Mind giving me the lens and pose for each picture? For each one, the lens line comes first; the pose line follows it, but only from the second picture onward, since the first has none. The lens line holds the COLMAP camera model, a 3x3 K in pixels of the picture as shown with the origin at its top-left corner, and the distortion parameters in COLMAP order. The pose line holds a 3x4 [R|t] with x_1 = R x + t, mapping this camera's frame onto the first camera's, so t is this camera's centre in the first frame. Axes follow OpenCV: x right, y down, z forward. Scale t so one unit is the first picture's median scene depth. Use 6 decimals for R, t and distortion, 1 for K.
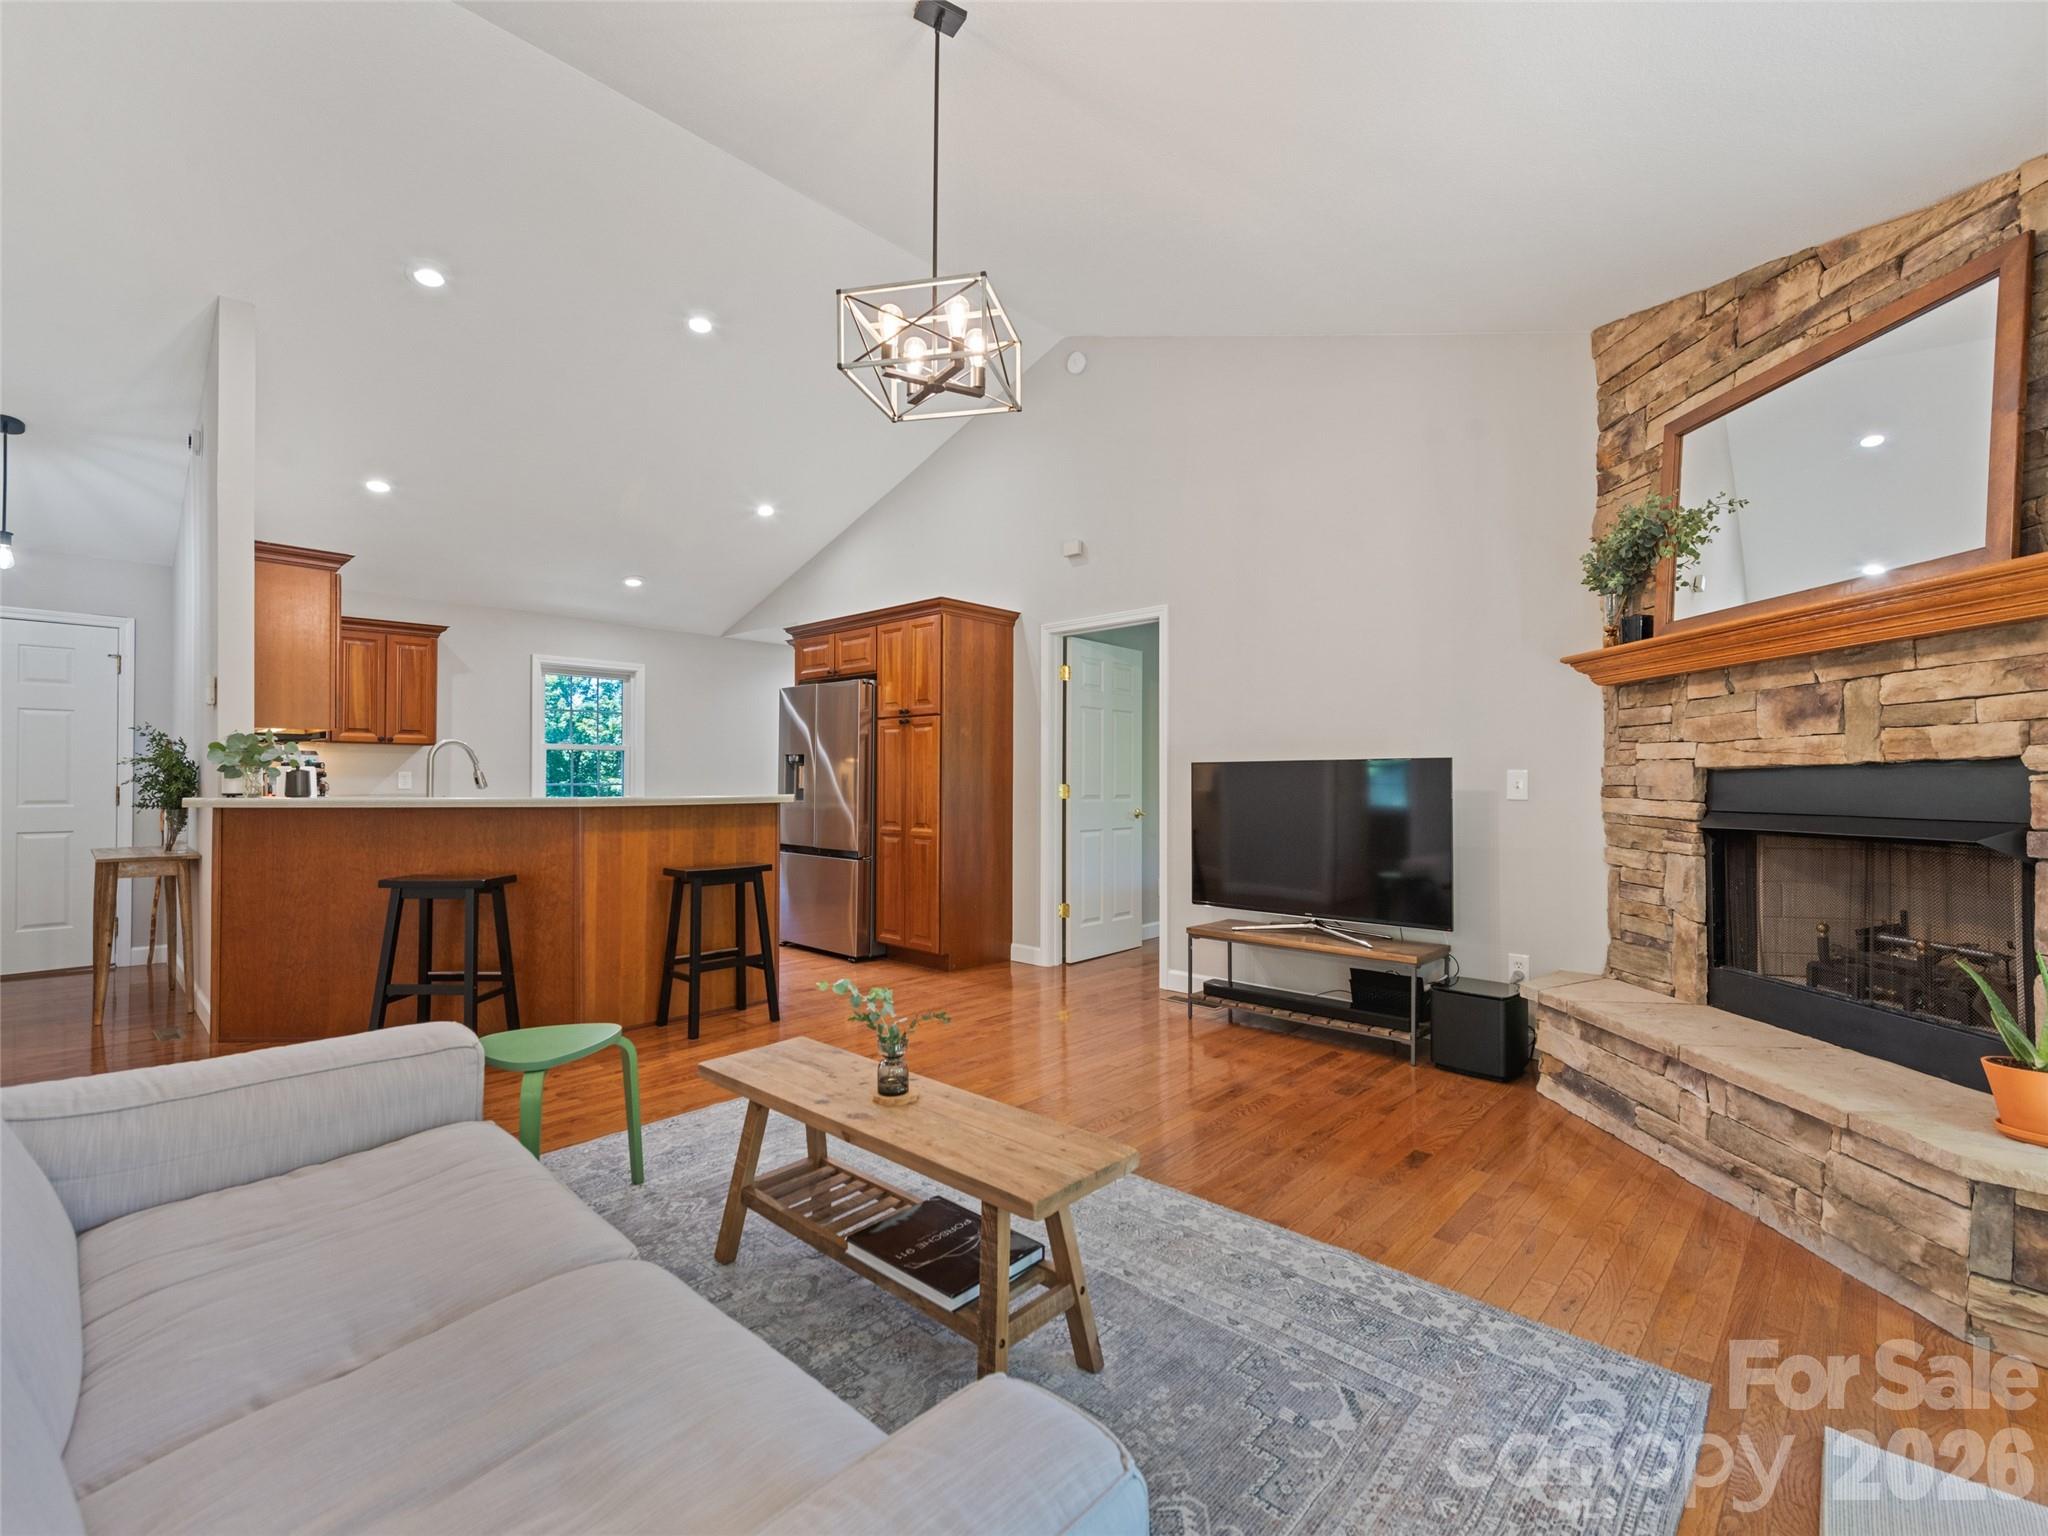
lens RADIAL K [[913.5, 0, 1025.0], [0, 913.5, 773.7], [0, 0, 1]] dist [0.016529, -0.000389]
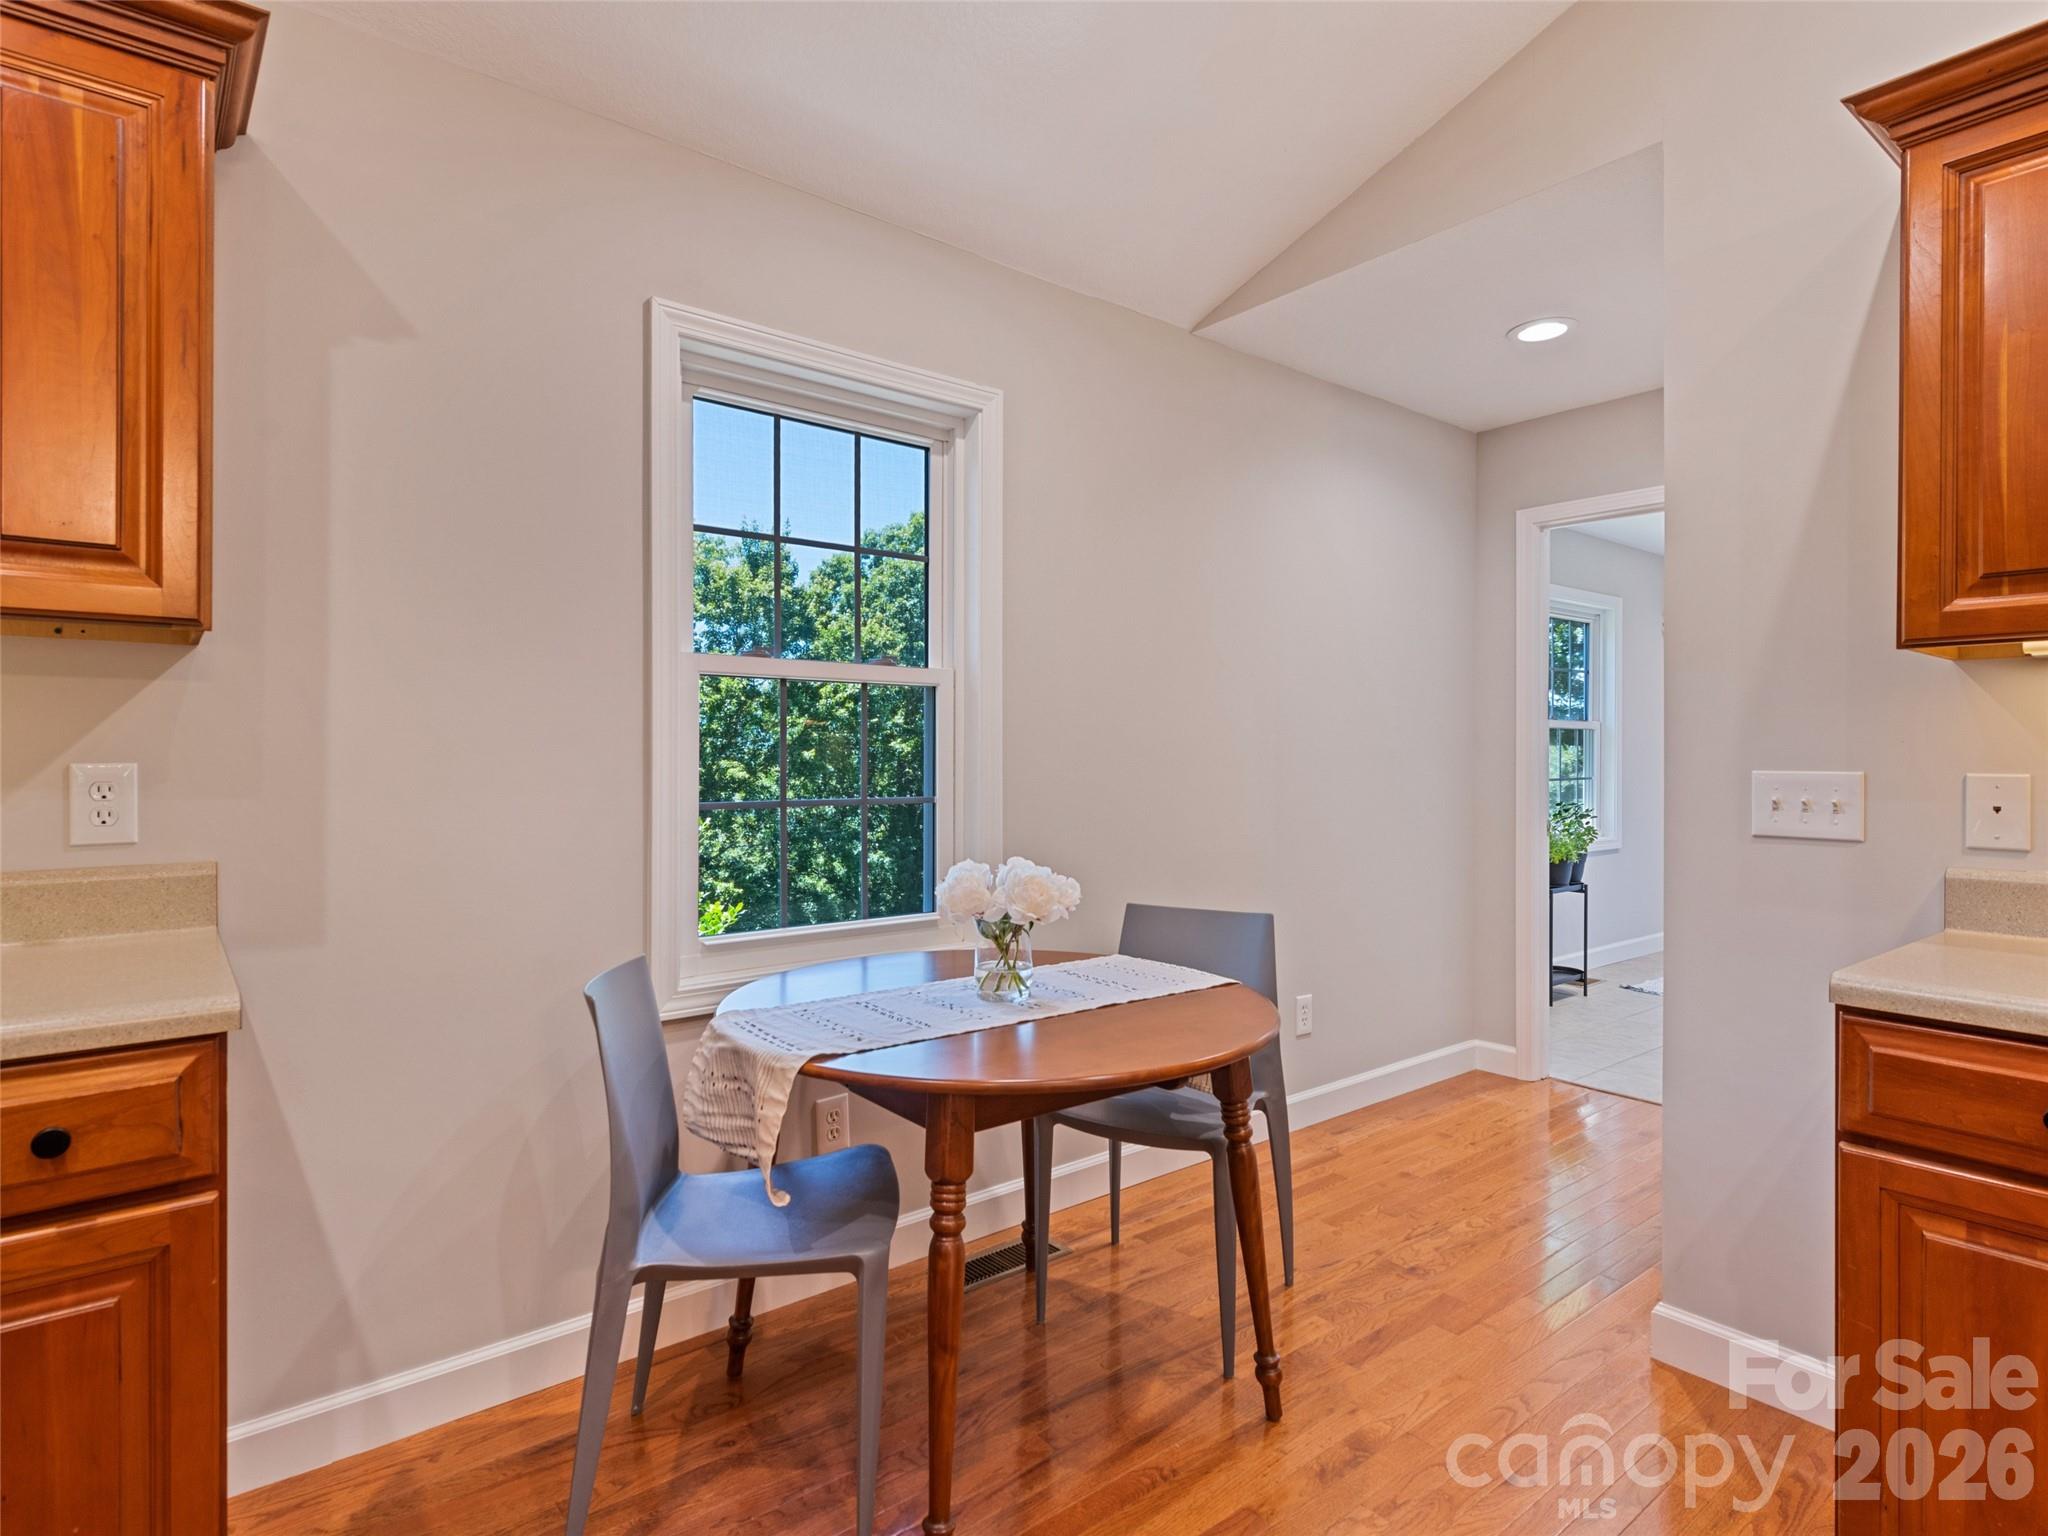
lens RADIAL K [[1085.2, 0, 1020.4], [0, 1085.2, 757.0], [0, 0, 1]] dist [-0.000819, -0.000071]
pose [[0.990032, -0.001612, -0.140831, -0.915287], [0.002245, 0.999988, 0.004337, -0.009615], [0.140822, -0.004610, 0.990024, 1.664030]]
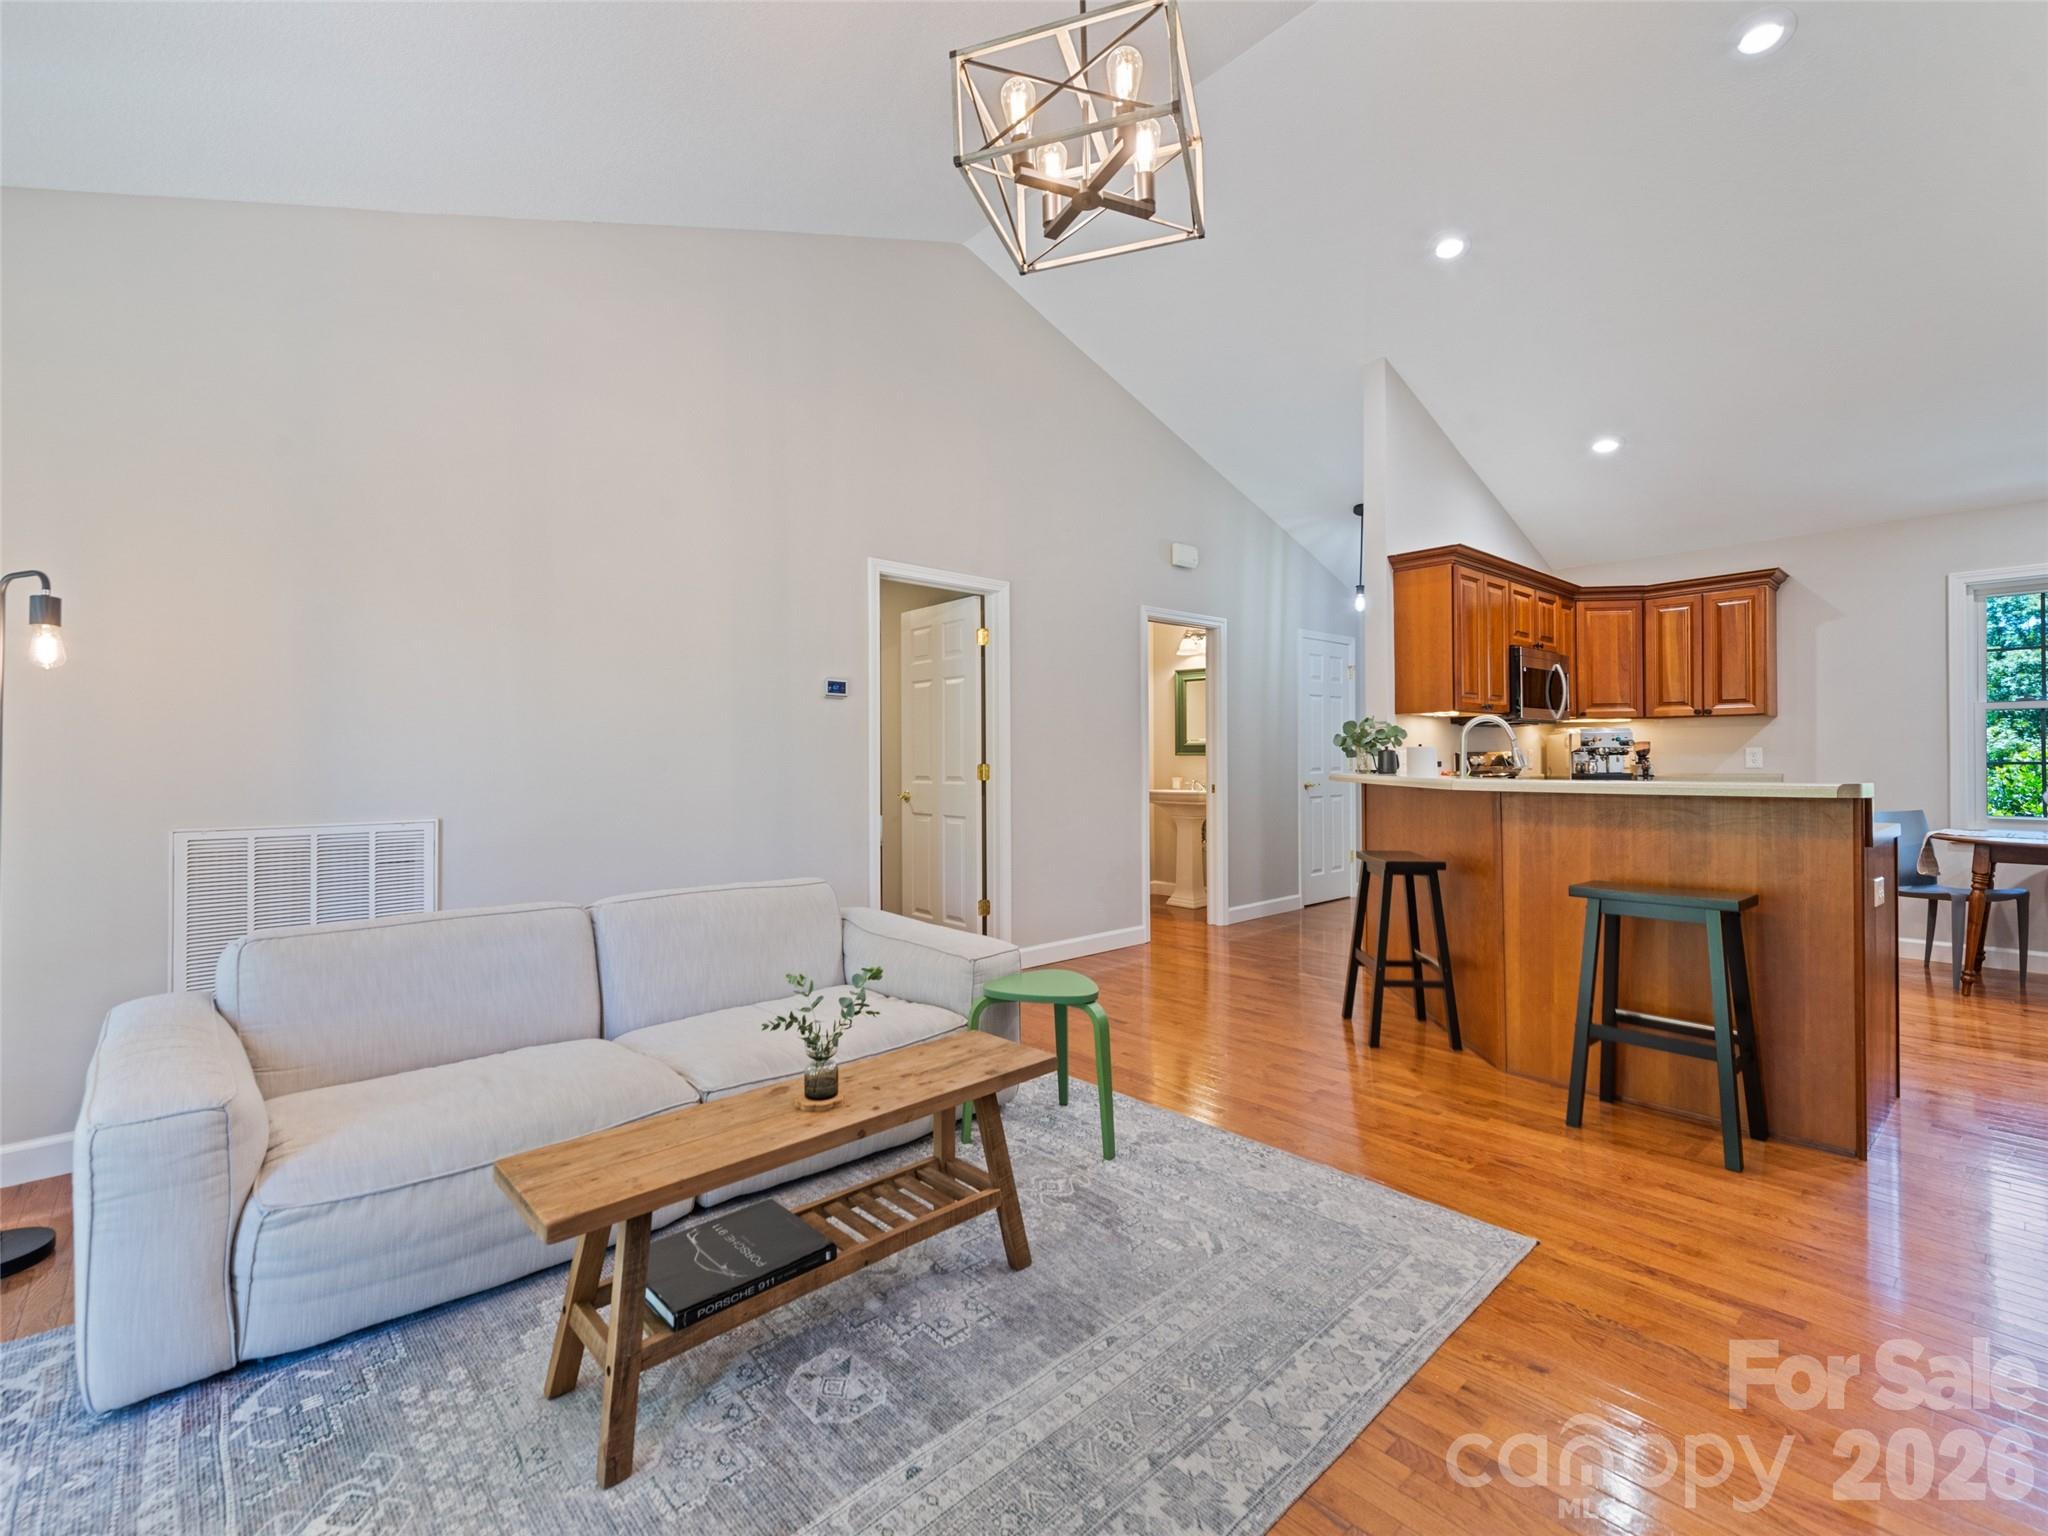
lens RADIAL K [[916.4, 0, 1019.8], [0, 916.4, 757.8], [0, 0, 1]] dist [0.015547, -0.000065]
pose [[-0.076449, -0.003150, -0.997069, 0.492056], [0.010358, 0.999939, -0.003953, 0.006720], [0.997020, -0.010630, -0.076411, 0.825587]]
